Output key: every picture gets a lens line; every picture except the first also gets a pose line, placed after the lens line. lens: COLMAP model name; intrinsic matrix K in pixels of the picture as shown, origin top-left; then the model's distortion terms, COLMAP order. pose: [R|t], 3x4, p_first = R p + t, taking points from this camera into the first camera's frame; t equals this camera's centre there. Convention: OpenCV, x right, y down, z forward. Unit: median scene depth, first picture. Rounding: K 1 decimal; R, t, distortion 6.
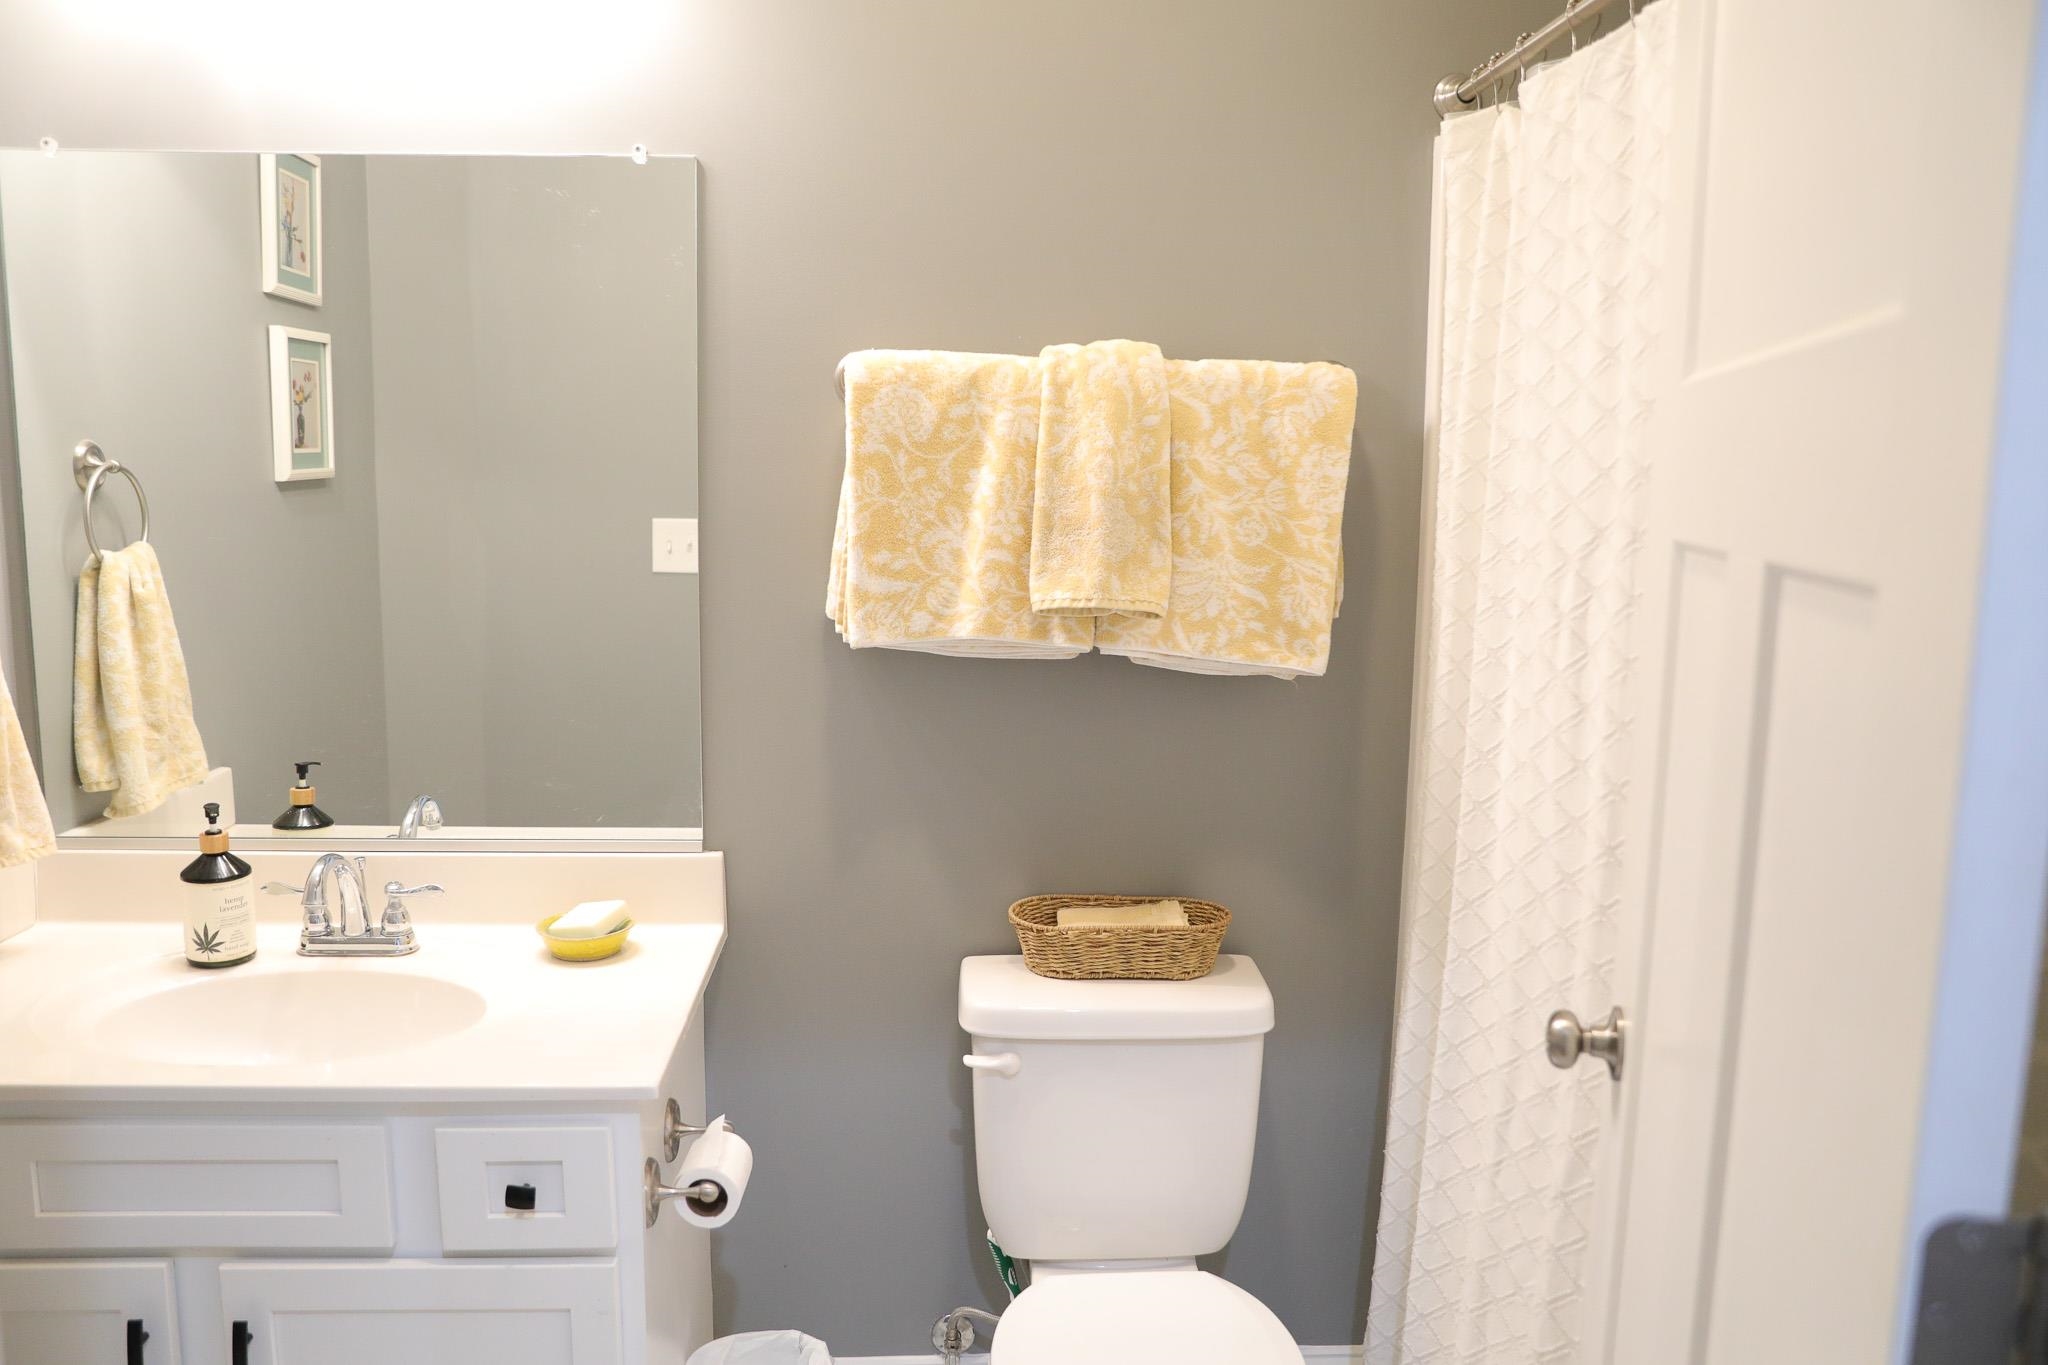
lens RADIAL K [[1403.7, 0, 1019.2], [0, 1403.7, 686.3], [0, 0, 1]] dist [-0.108435, 0.080165]
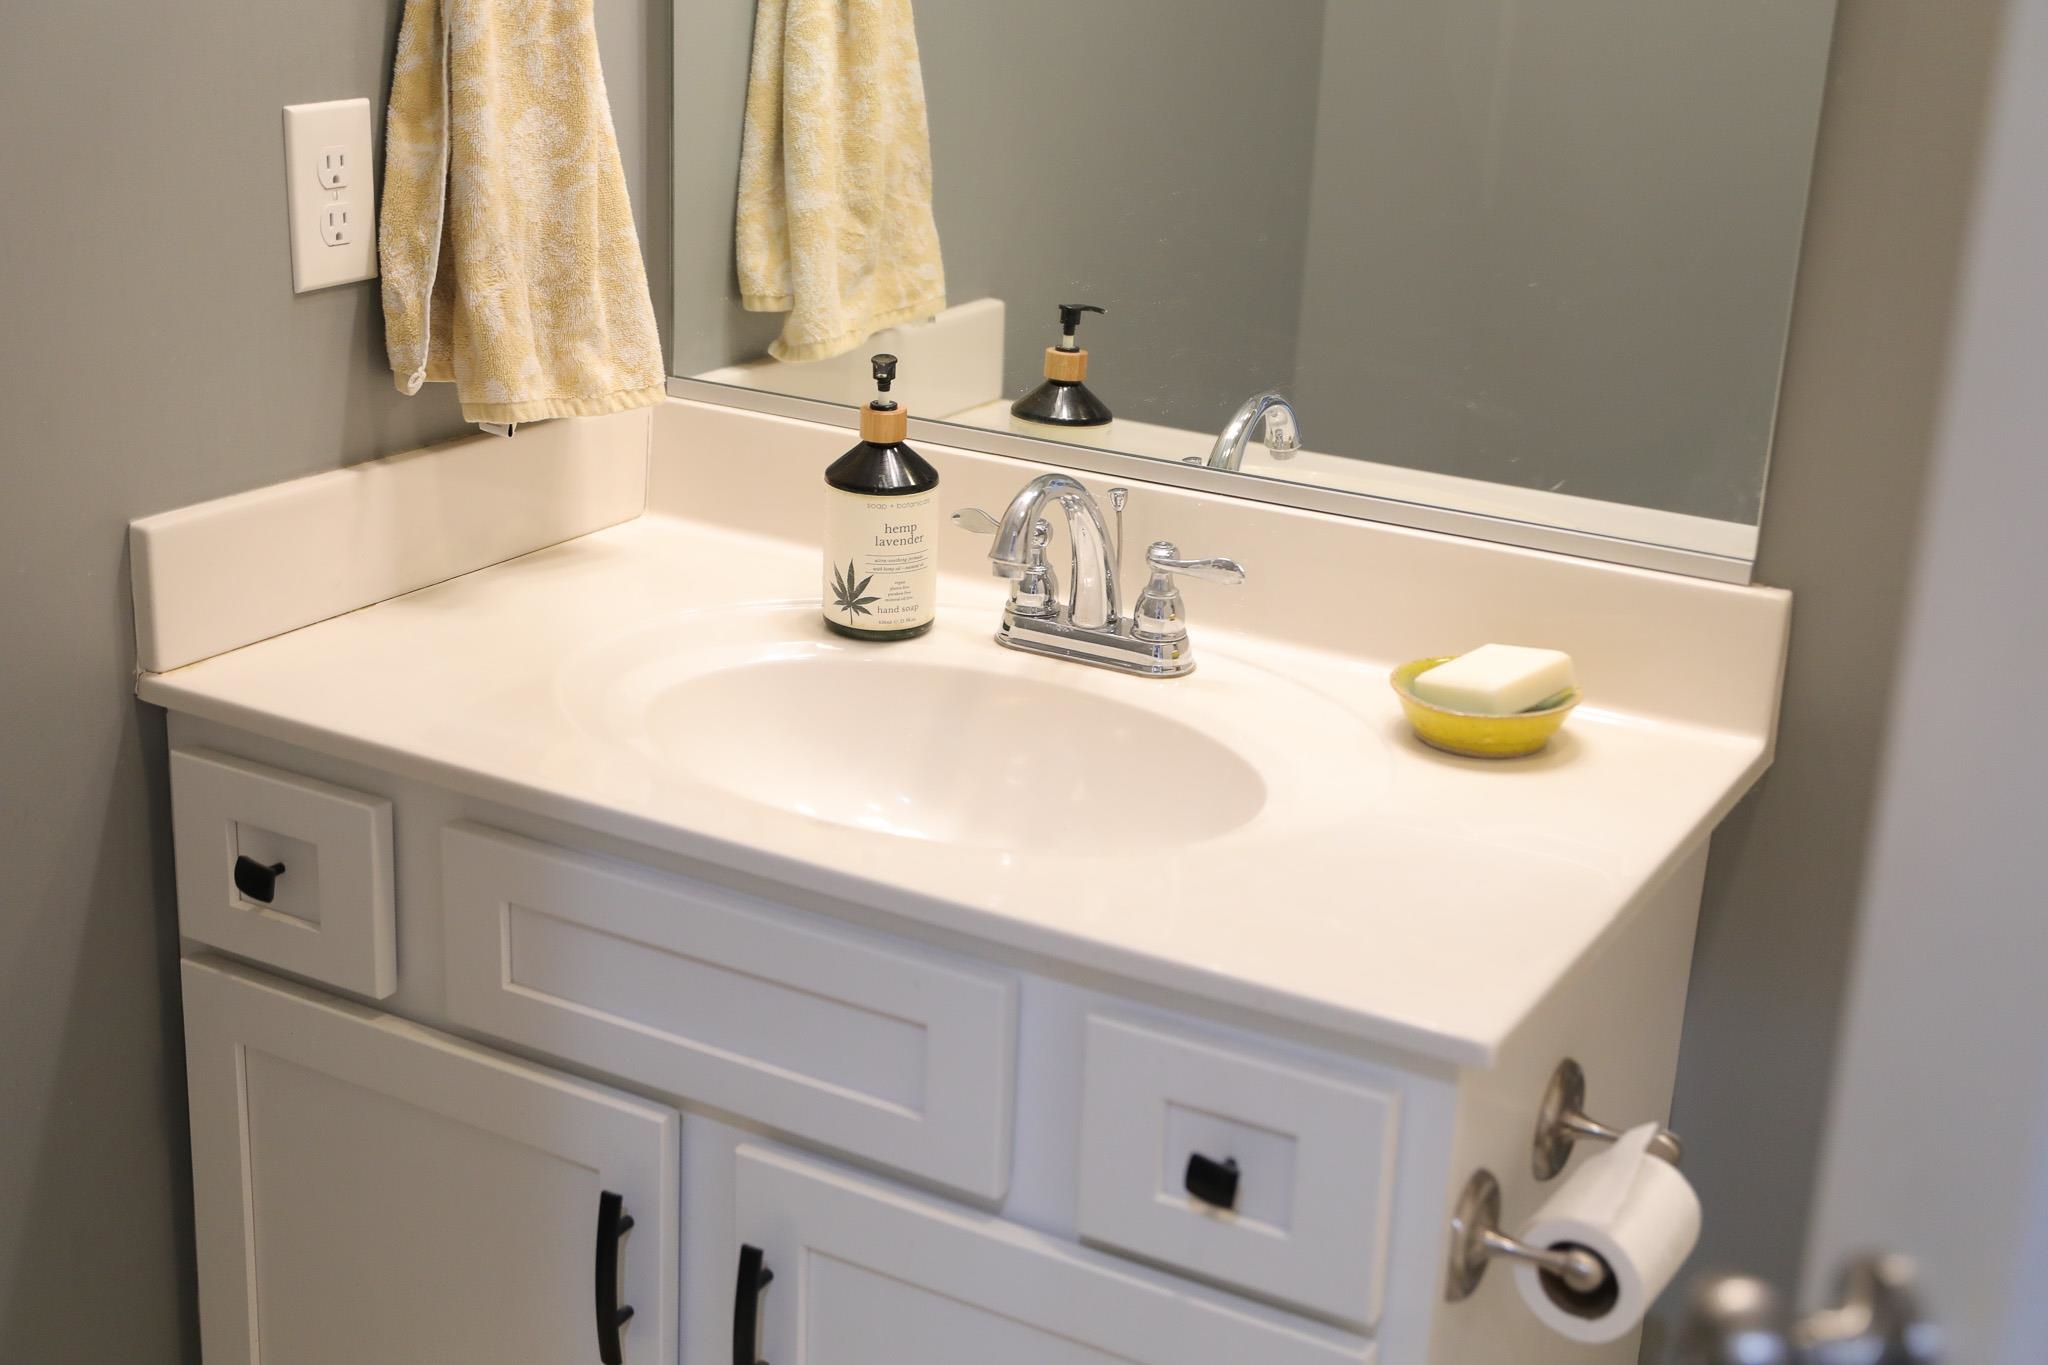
lens RADIAL K [[2574.1, 0, 1024.0], [0, 2574.1, 682.5], [0, 0, 1]] dist [0.029707, 0.005876]
pose [[0.842315, 0.194185, -0.502790, 0.022158], [-0.107131, 0.974551, 0.196911, 0.001277], [0.528231, -0.111996, 0.841682, 0.105959]]
